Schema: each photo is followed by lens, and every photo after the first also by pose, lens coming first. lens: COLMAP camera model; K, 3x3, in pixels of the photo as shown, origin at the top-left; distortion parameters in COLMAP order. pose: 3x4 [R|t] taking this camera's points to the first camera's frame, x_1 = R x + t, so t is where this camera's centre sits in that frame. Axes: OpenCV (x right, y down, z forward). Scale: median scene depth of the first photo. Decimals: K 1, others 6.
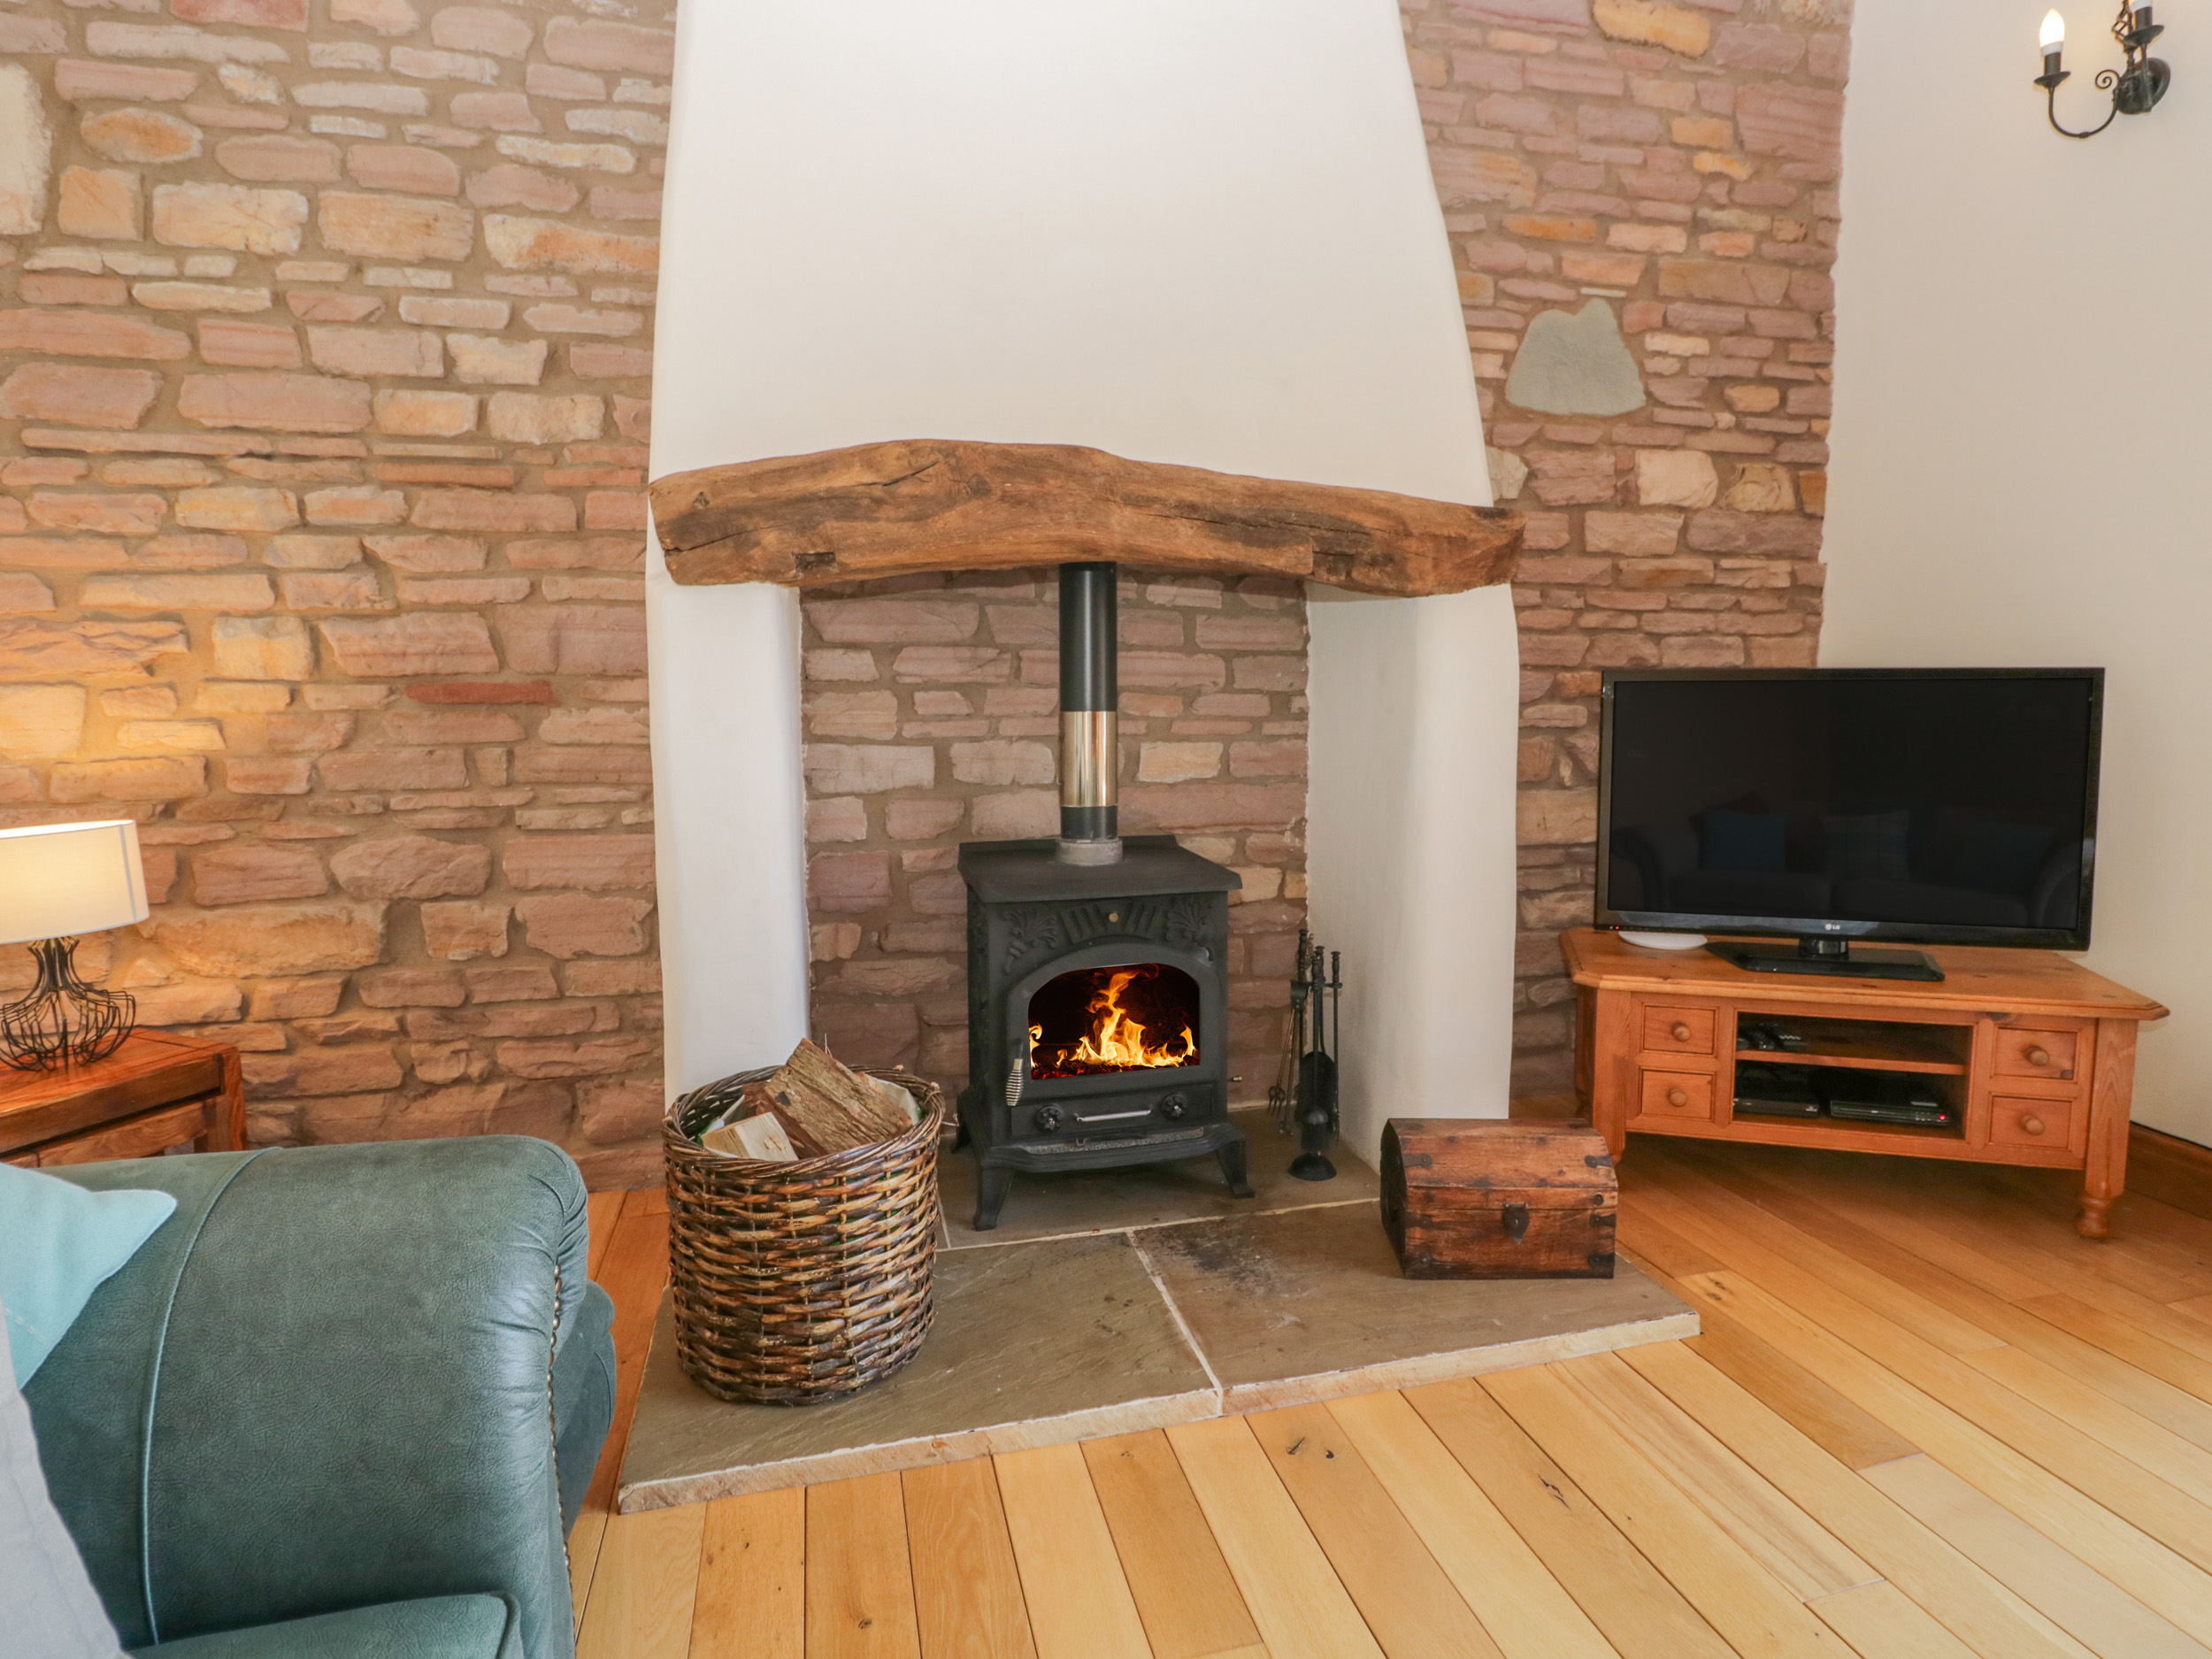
lens RADIAL K [[1210.8, 0, 1150.9], [0, 1210.8, 803.2], [0, 0, 1]] dist [-0.003848, -0.009221]
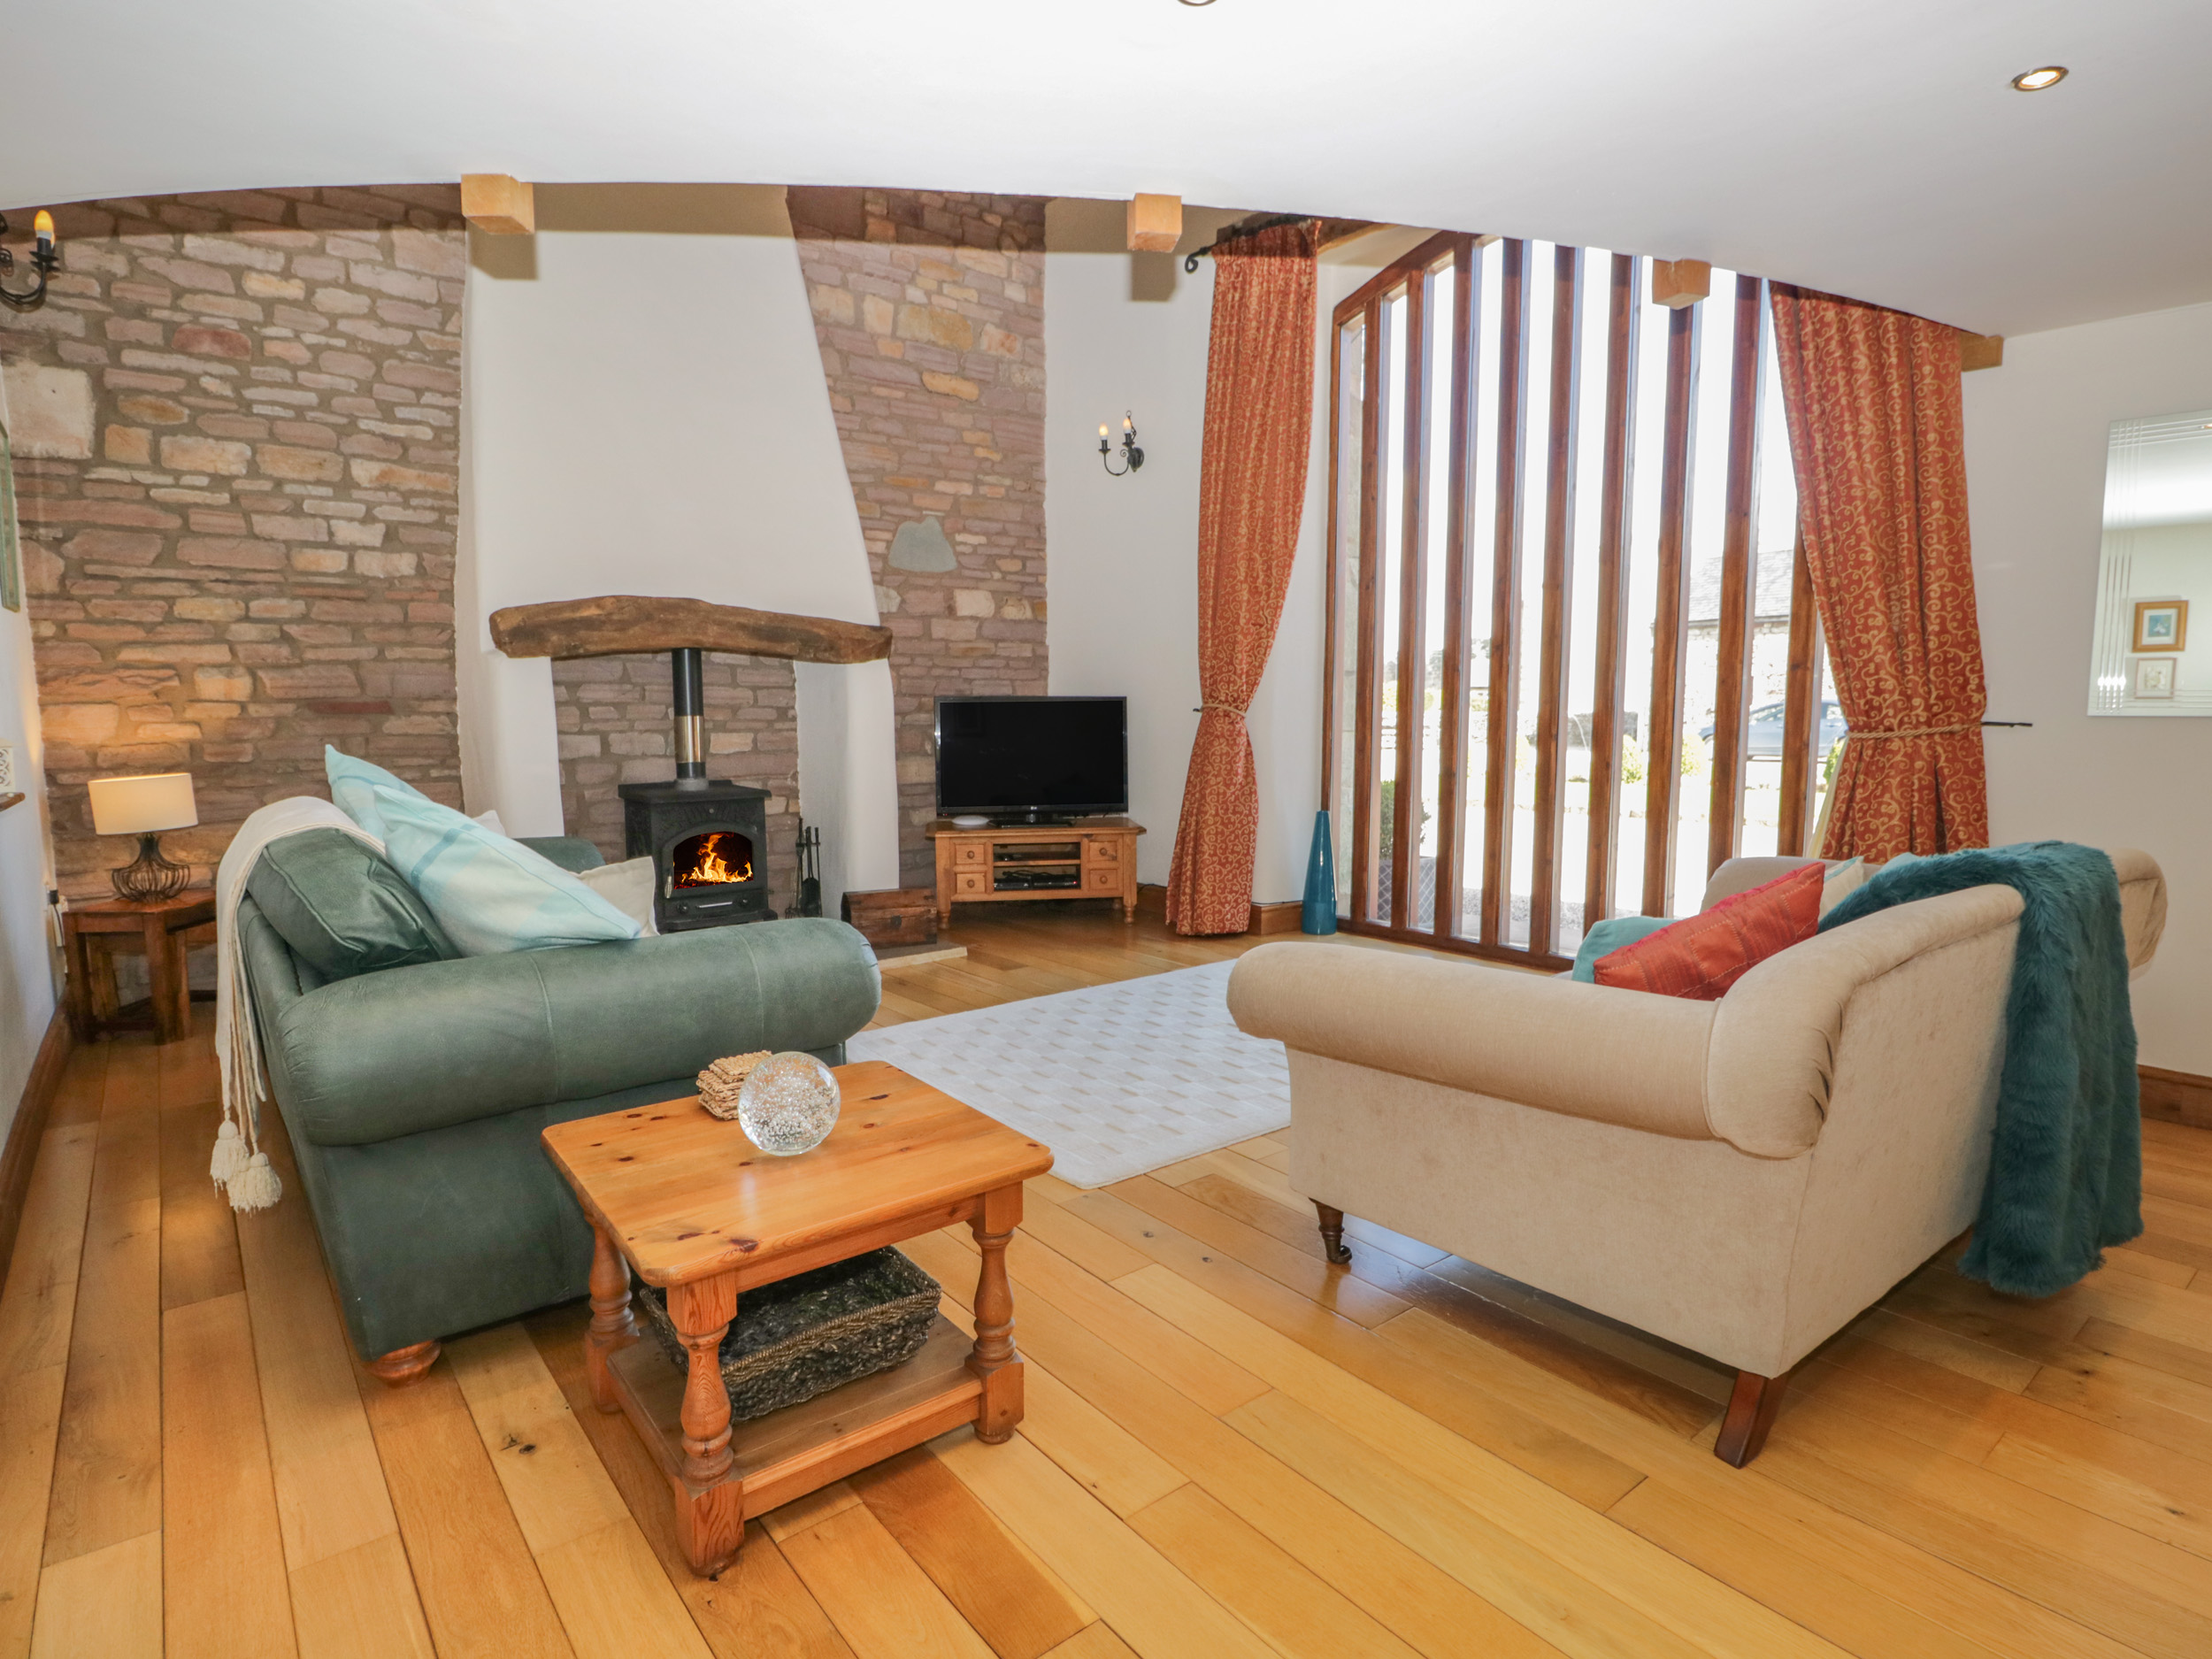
lens RADIAL K [[1210.8, 0, 1124.4], [0, 1210.8, 848.8], [0, 0, 1]] dist [-0.003848, -0.009221]
pose [[0.917476, -0.046915, 0.395016, -0.209051], [0.040256, 0.998873, 0.025132, 0.136037], [-0.395750, -0.007157, 0.918331, -1.267384]]
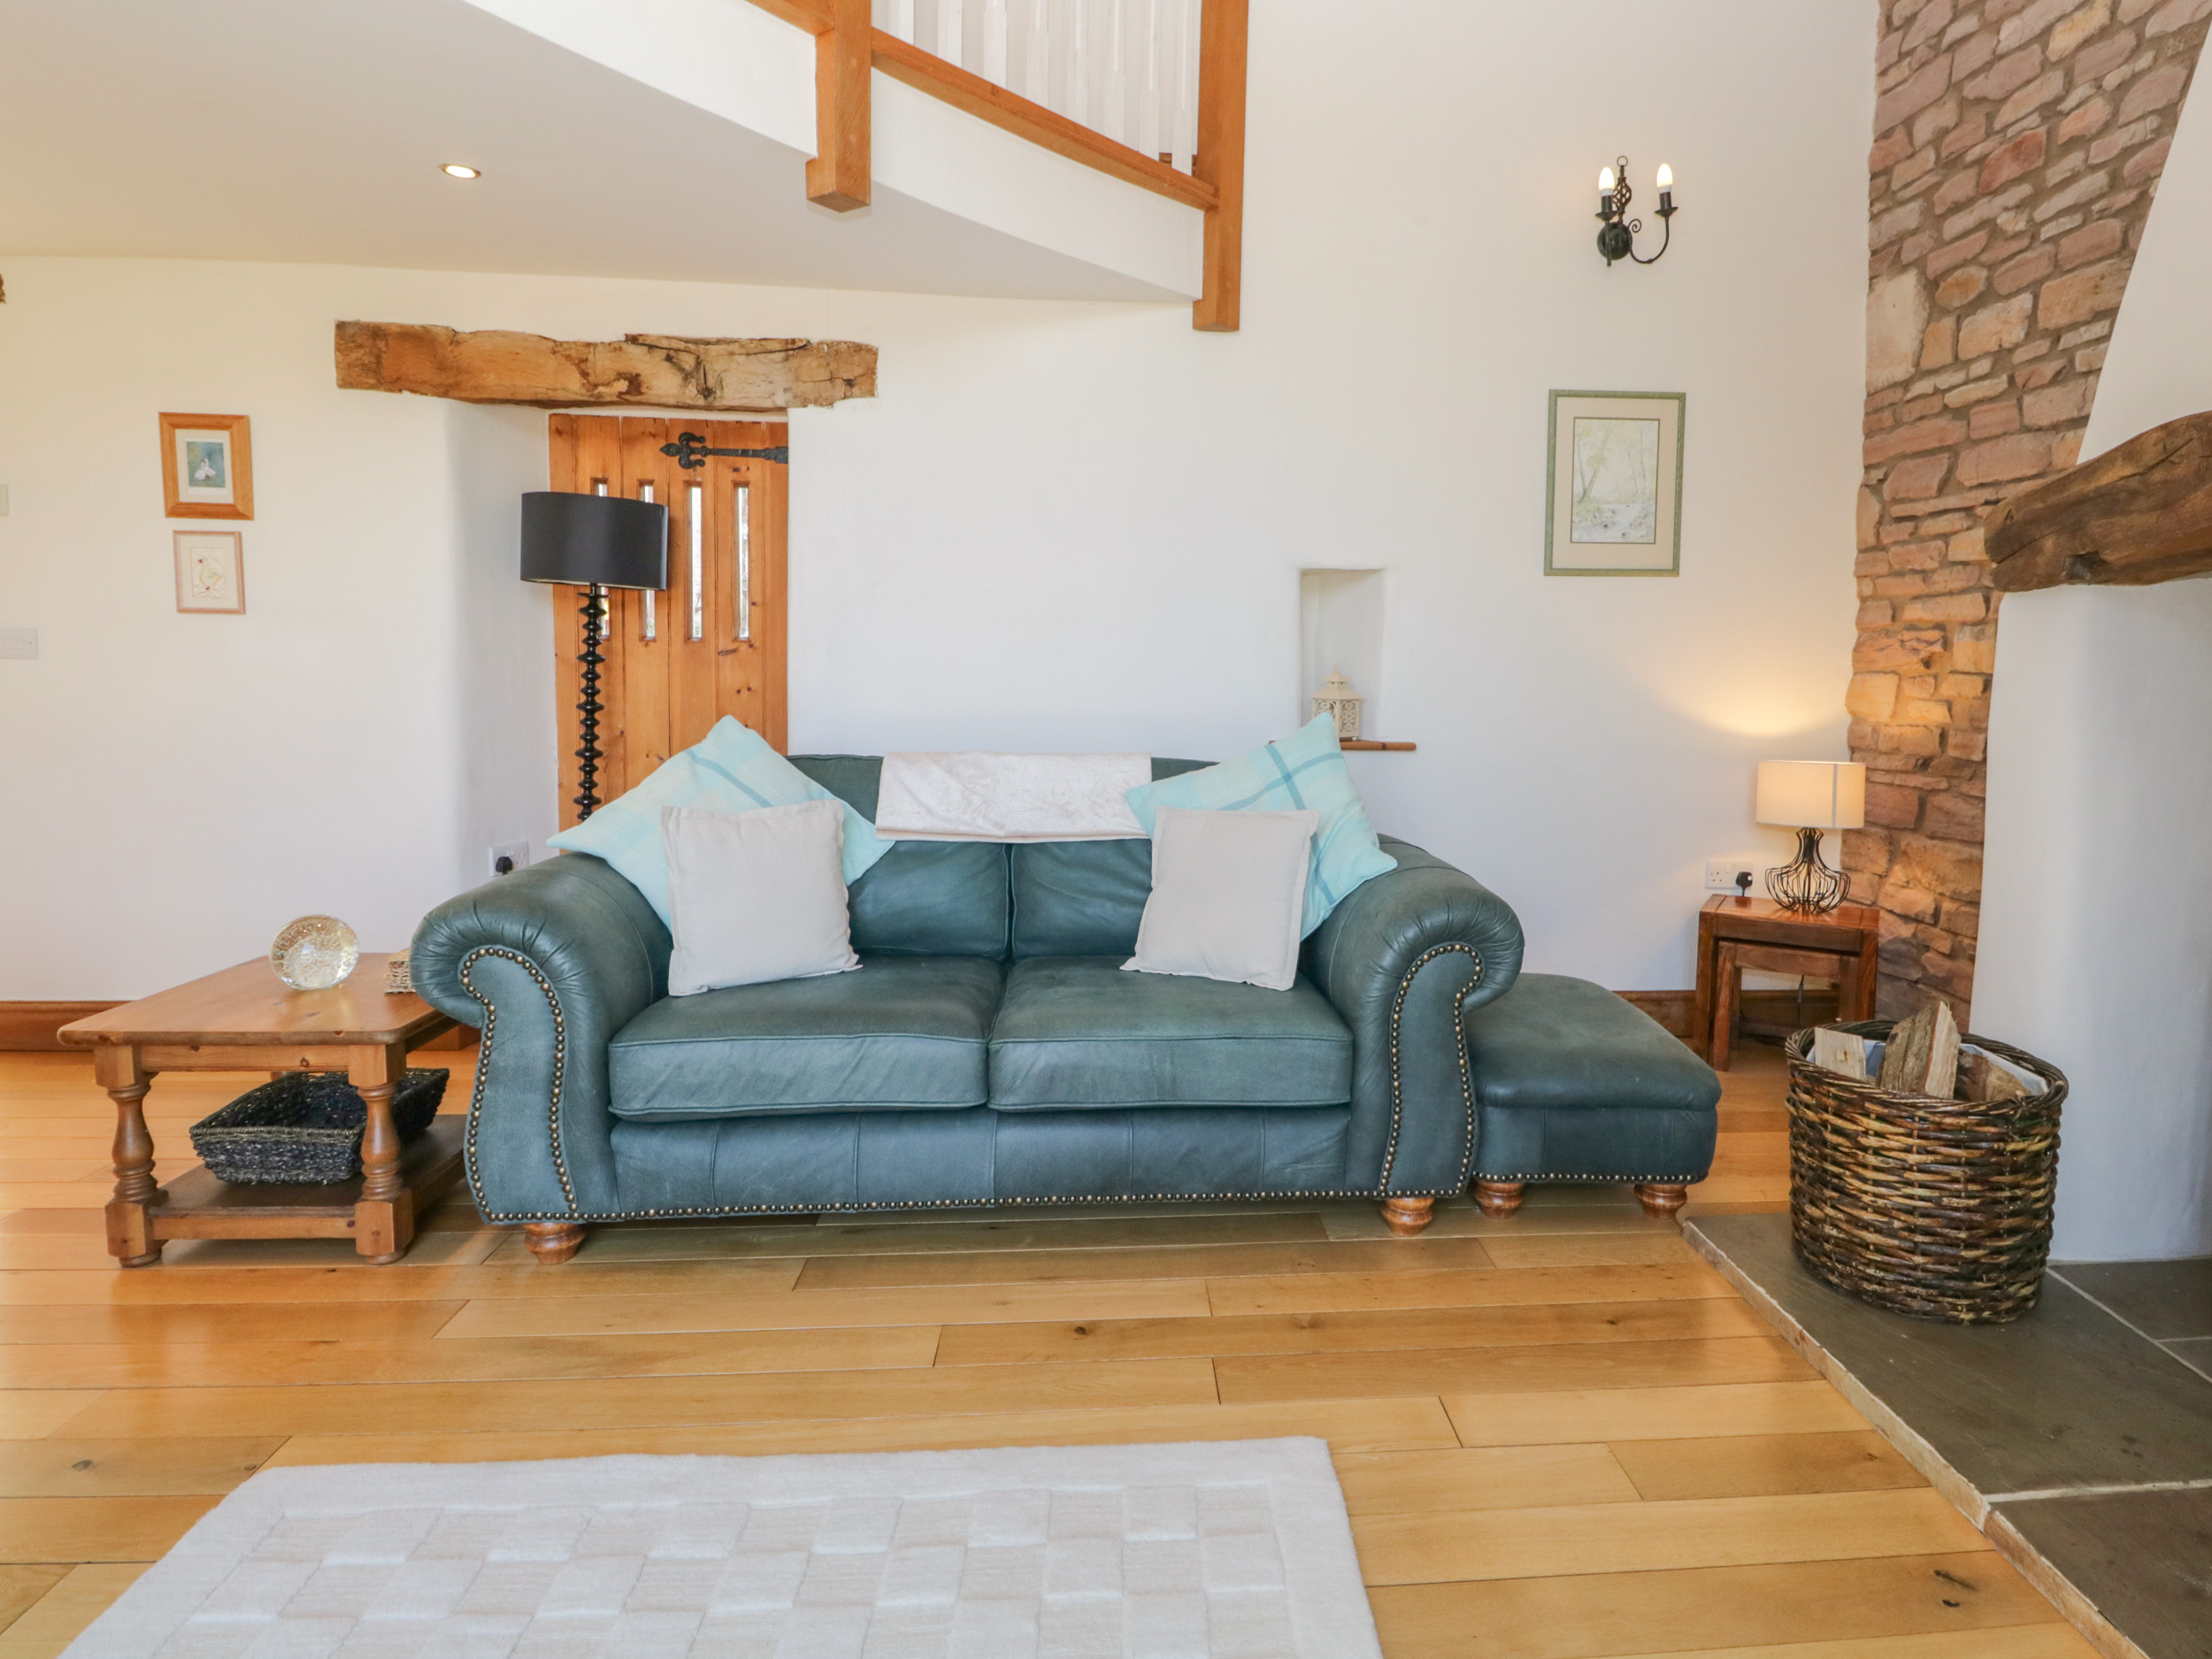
lens RADIAL K [[1210.8, 0, 1137.0], [0, 1210.8, 751.0], [0, 0, 1]] dist [-0.003848, -0.009221]
pose [[-0.211139, 0.077761, -0.974358, 0.748640], [-0.118123, 0.987495, 0.104406, -0.047505], [0.970292, 0.137138, -0.199313, 0.389540]]
